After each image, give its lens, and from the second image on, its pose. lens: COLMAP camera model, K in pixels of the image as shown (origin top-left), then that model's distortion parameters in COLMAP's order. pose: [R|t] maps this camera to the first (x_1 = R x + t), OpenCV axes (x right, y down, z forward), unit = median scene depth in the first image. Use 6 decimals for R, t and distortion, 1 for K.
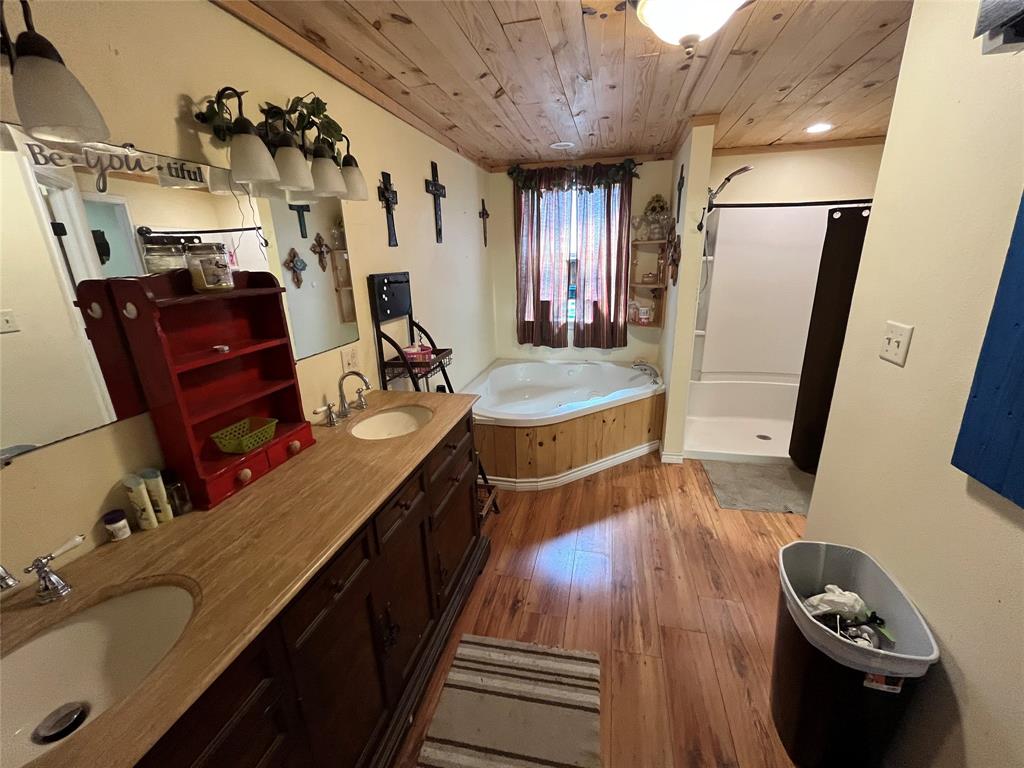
lens RADIAL K [[412.9, 0, 516.5], [0, 412.9, 382.2], [0, 0, 1]] dist [-0.008377, 0.000993]
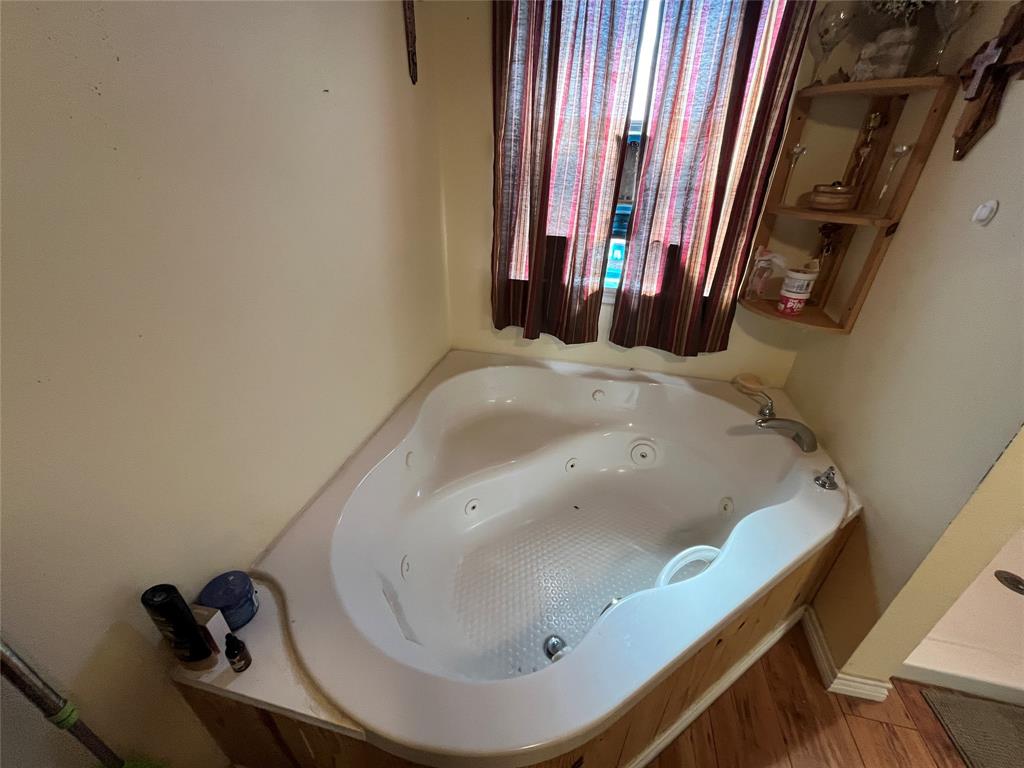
lens RADIAL K [[412.9, 0, 515.6], [0, 412.9, 383.8], [0, 0, 1]] dist [-0.008377, 0.000993]
pose [[0.998392, 0.046064, 0.033052, 0.018322], [-0.051631, 0.979560, 0.194411, -0.128400], [-0.023421, -0.195805, 0.980363, 0.547087]]
